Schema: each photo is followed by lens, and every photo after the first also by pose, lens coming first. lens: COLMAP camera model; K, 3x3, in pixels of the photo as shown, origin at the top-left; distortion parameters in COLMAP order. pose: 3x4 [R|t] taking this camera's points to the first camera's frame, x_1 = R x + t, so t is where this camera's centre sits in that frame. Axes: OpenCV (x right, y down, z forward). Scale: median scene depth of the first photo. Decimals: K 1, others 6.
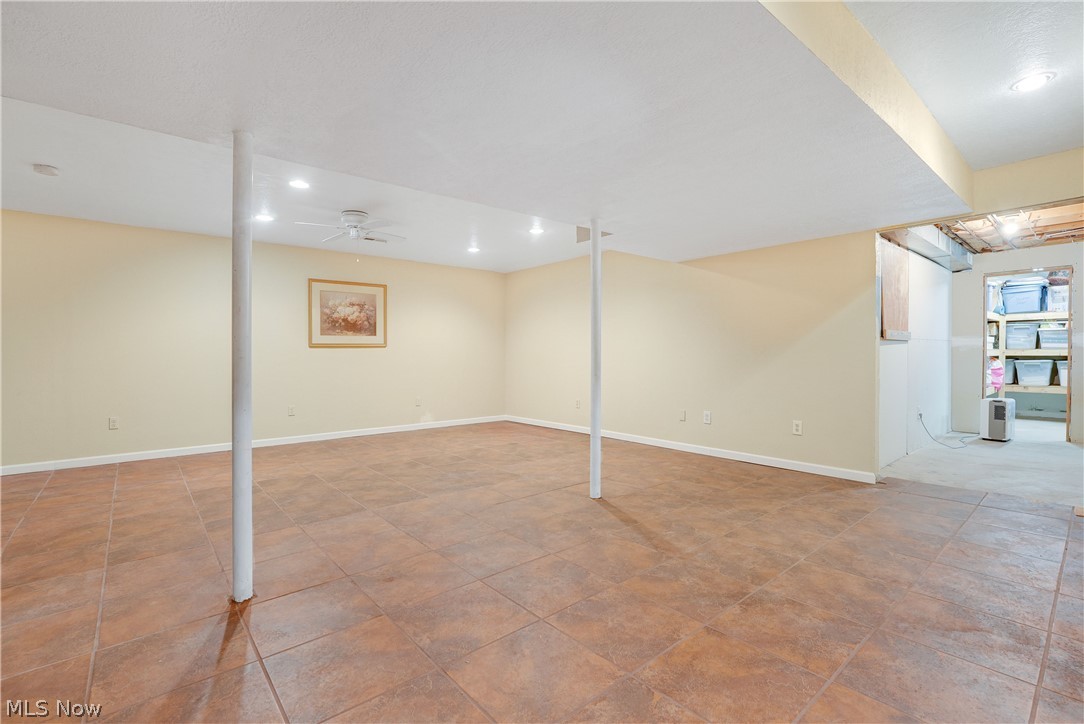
lens RADIAL K [[485.4, 0, 542.0], [0, 485.4, 362.0], [0, 0, 1]] dist [-0.018651, -0.000023]
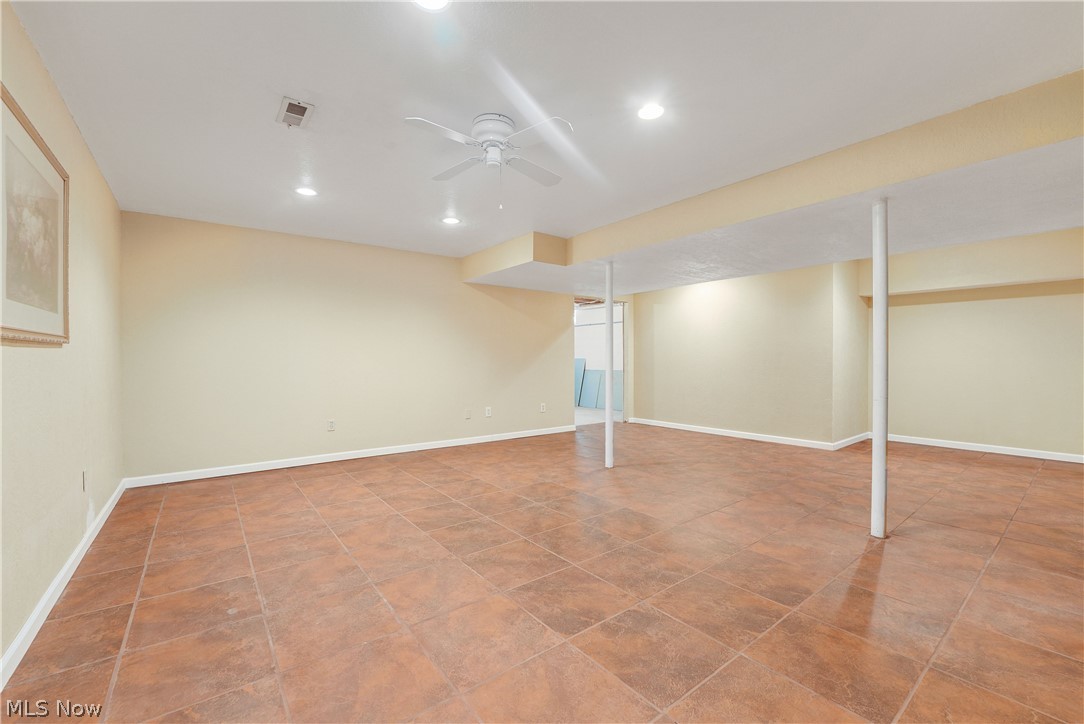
lens RADIAL K [[448.2, 0, 541.5], [0, 448.2, 367.2], [0, 0, 1]] dist [-0.035768, 0.006538]
pose [[0.048293, -0.011007, 0.998773, -1.320407], [0.021803, 0.999713, 0.009963, -0.017728], [-0.998595, 0.021295, 0.048519, 1.302282]]
